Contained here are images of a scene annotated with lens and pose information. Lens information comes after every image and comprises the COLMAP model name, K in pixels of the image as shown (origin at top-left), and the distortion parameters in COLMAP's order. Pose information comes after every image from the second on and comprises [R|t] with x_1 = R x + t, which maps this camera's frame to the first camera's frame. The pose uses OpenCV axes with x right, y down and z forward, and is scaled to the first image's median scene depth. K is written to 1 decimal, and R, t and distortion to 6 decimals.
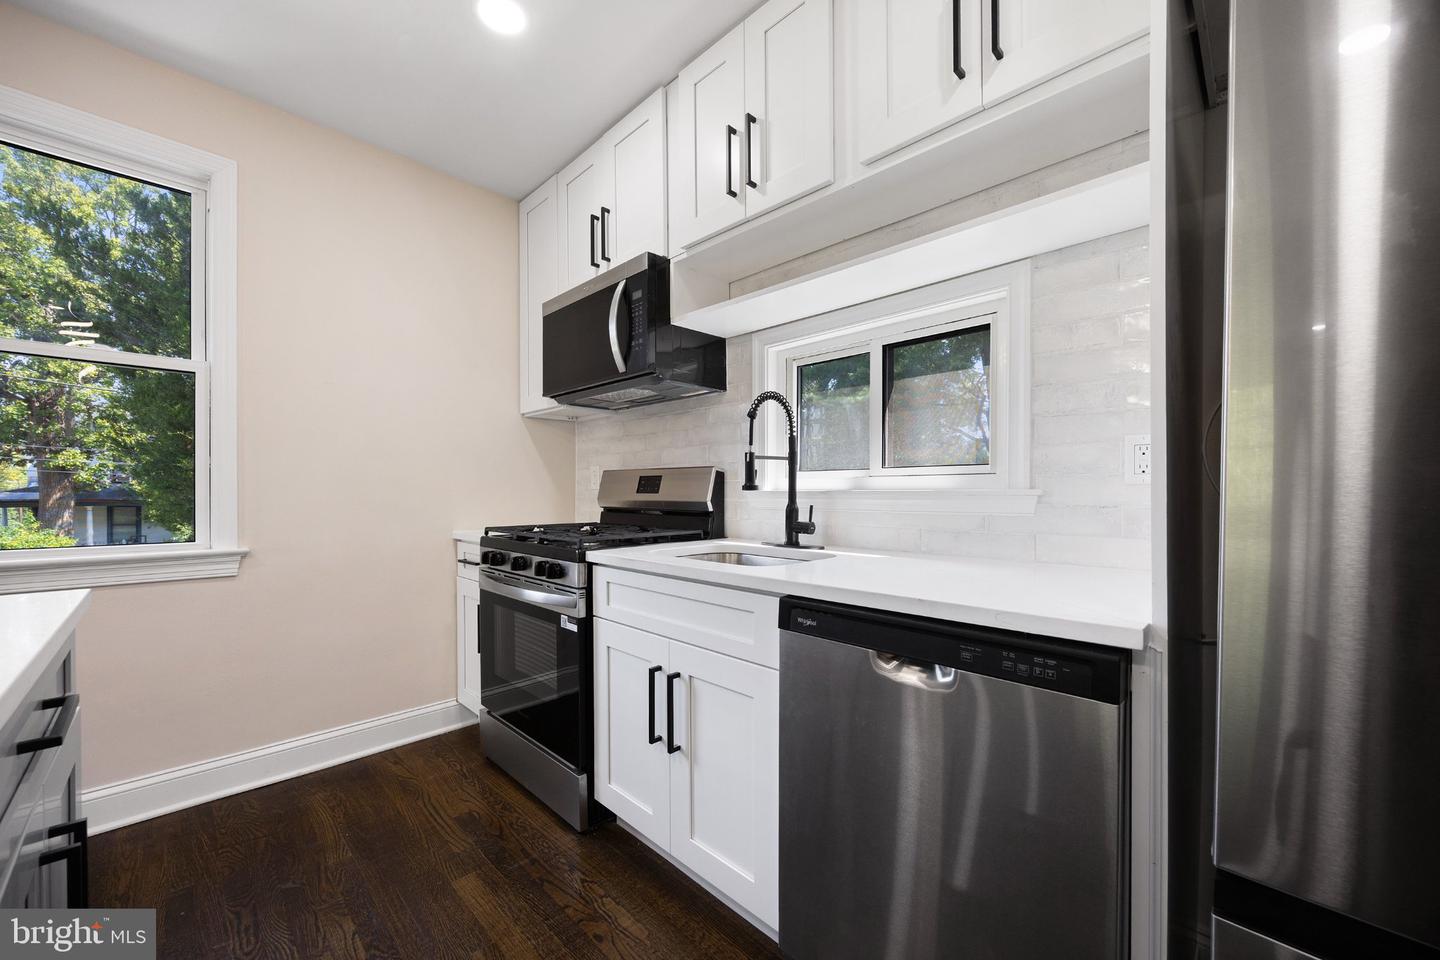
lens RADIAL K [[552.0, 0, 715.1], [0, 552.0, 493.2], [0, 0, 1]] dist [-0.002290, 0.000000]
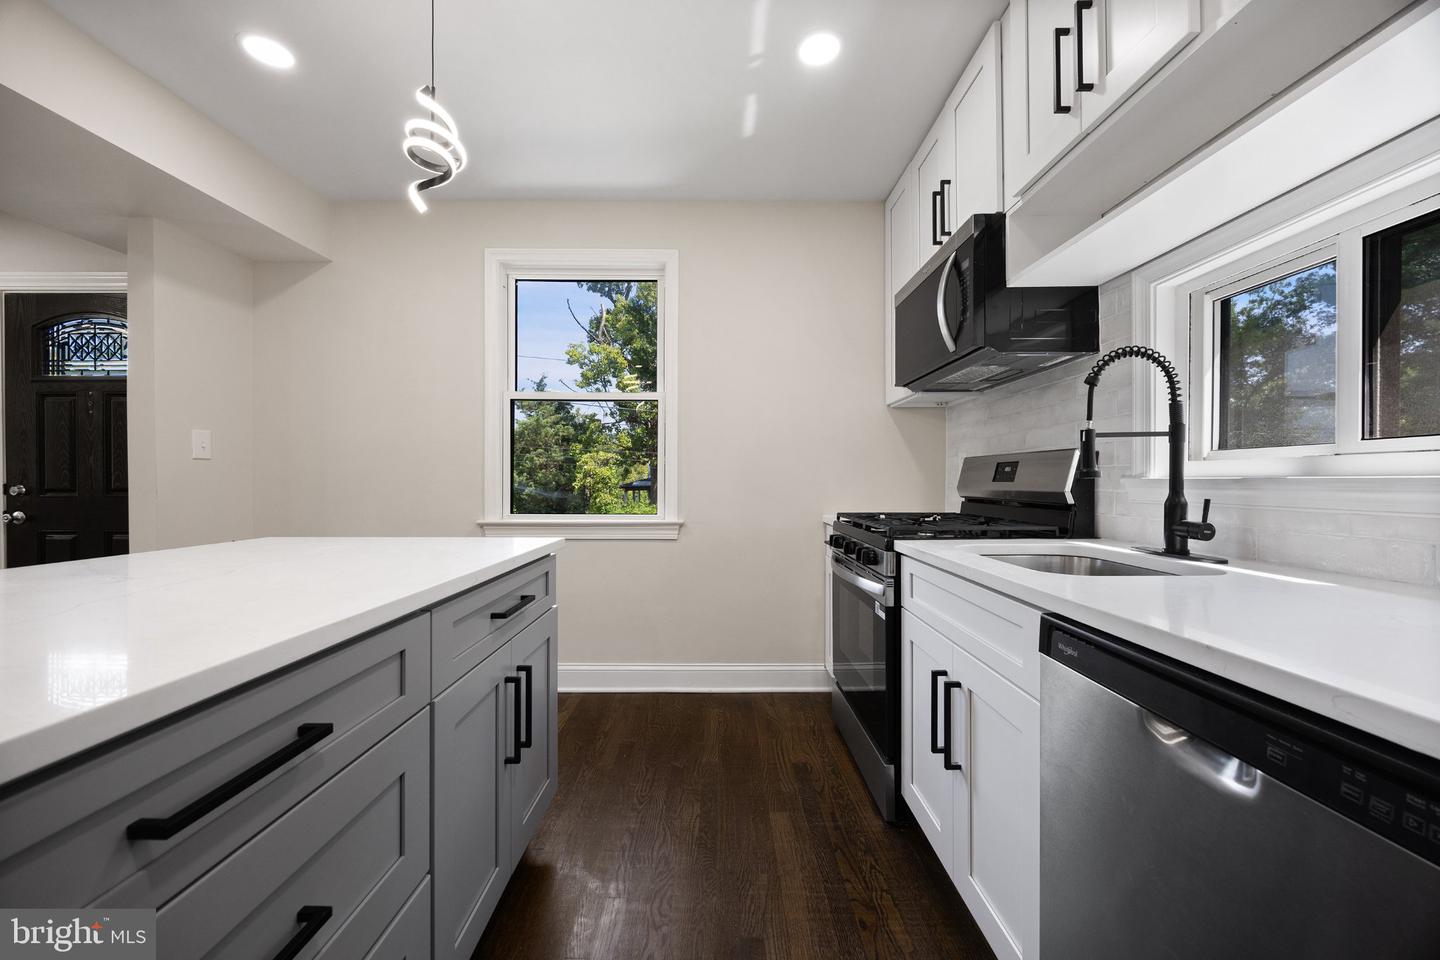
lens RADIAL K [[546.2, 0, 720.0], [0, 546.2, 480.0], [0, 0, 1]] dist [-0.000969, 0.000011]
pose [[0.710993, -0.002292, -0.703196, 0.215203], [-0.000208, 0.999994, -0.003469, 0.000395], [0.703199, 0.002613, 0.710988, 0.075911]]
